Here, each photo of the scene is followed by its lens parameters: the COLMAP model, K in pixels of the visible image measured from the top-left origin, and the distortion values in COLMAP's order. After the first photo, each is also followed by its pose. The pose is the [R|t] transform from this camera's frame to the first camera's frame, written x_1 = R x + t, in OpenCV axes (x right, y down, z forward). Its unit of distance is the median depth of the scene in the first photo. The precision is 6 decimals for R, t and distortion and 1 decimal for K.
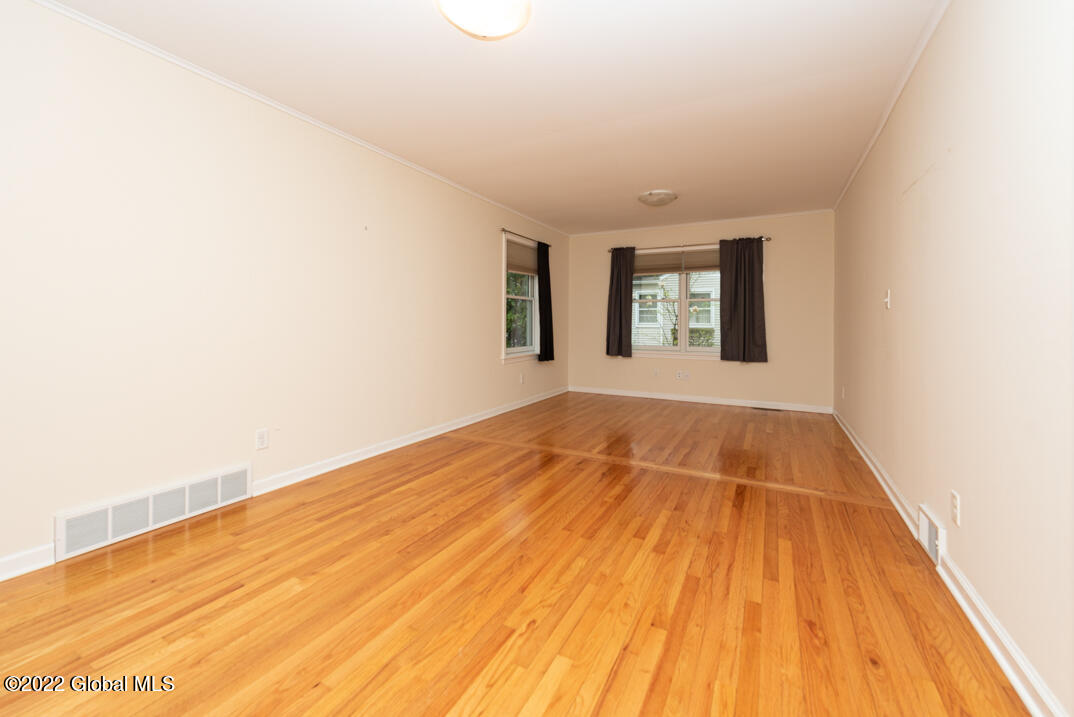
lens RADIAL K [[426.8, 0, 535.7], [0, 426.8, 319.4], [0, 0, 1]] dist [0.000255, 0.000036]
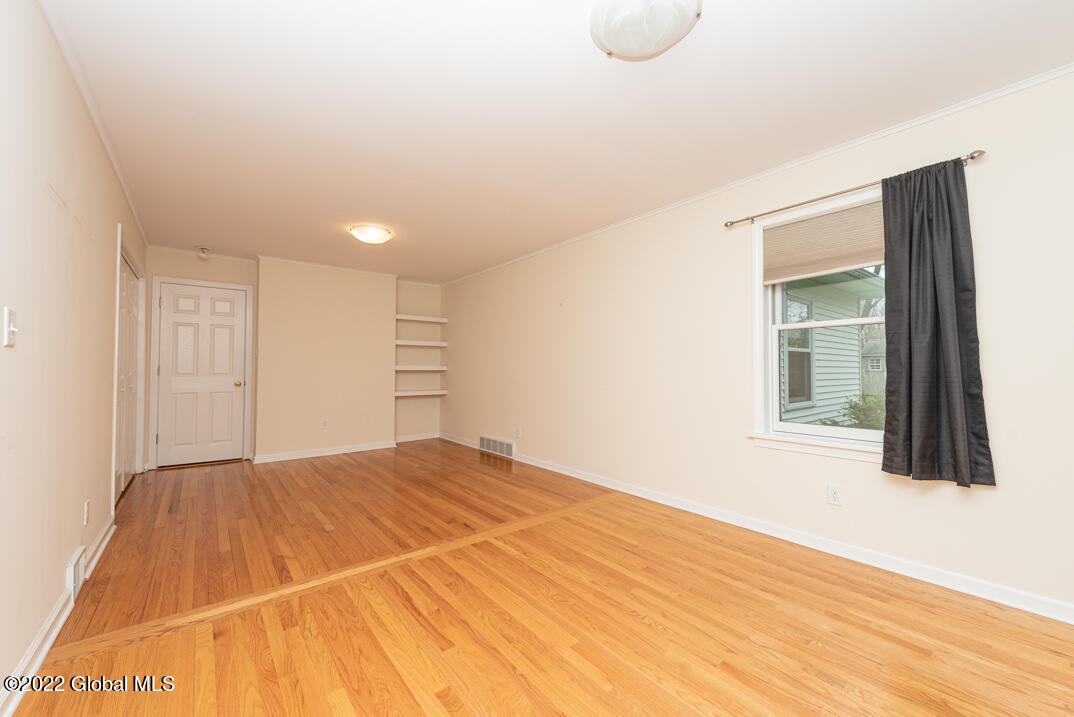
lens RADIAL K [[423.6, 0, 537.0], [0, 423.6, 358.5], [0, 0, 1]] dist [-0.000121, -0.000008]
pose [[-0.383966, -0.025196, -0.923003, 1.143718], [-0.002061, 0.999649, -0.026431, 0.001958], [0.923345, -0.008246, -0.383883, 1.913052]]
